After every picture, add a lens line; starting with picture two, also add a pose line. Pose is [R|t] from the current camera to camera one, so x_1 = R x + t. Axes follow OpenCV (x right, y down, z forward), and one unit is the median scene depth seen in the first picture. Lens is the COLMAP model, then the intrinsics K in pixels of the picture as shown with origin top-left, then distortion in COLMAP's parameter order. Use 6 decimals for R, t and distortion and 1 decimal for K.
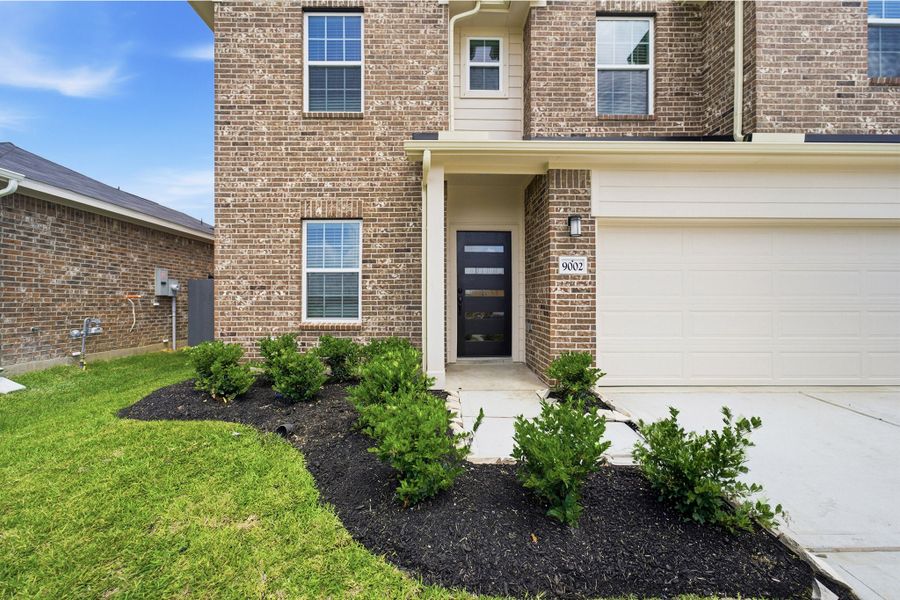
lens RADIAL K [[371.0, 0, 445.0], [0, 371.0, 297.6], [0, 0, 1]] dist [-0.000224, 0.000236]
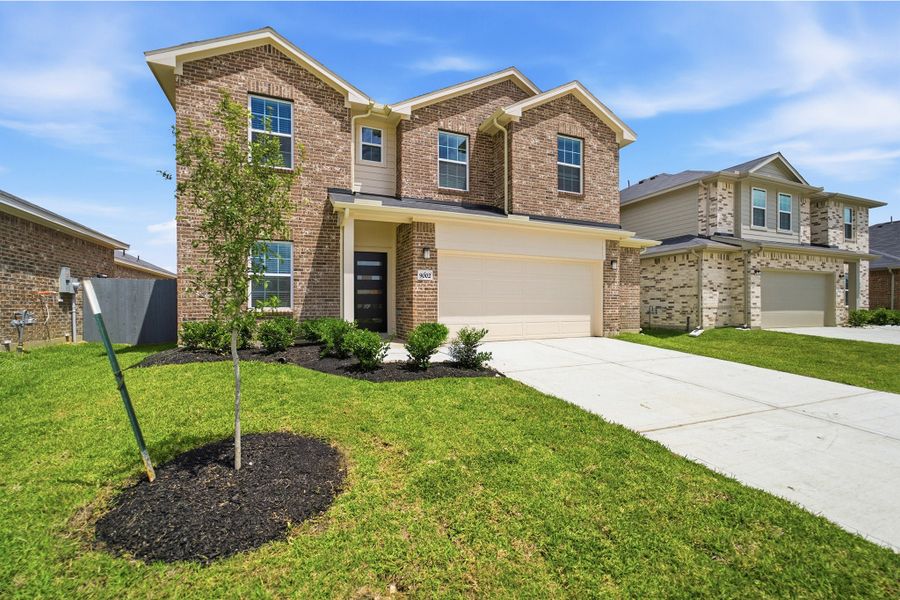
lens RADIAL K [[368.2, 0, 435.7], [0, 368.2, 303.7], [0, 0, 1]] dist [0.000907, 0.000155]
pose [[0.934436, -0.000201, 0.356130, -0.212902], [0.000302, 1.000000, -0.000229, 0.042070], [-0.356130, 0.000322, 0.934436, -0.594664]]
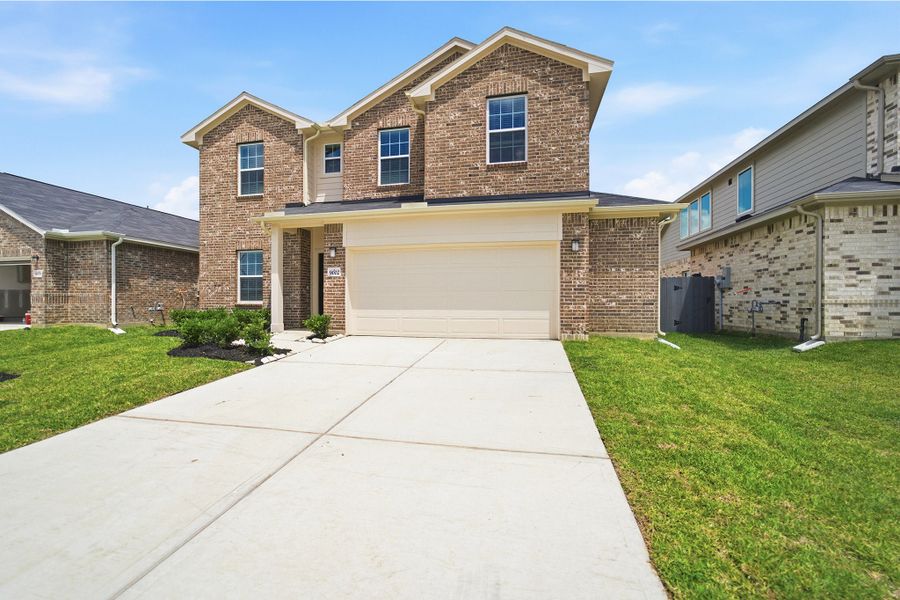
lens RADIAL K [[371.0, 0, 445.0], [0, 371.0, 297.6], [0, 0, 1]] dist [-0.000224, 0.000236]
pose [[0.973398, -0.003075, -0.229100, 1.142637], [0.002637, 0.999994, -0.002220, 0.046389], [0.229105, 0.001557, 0.973400, -0.665940]]
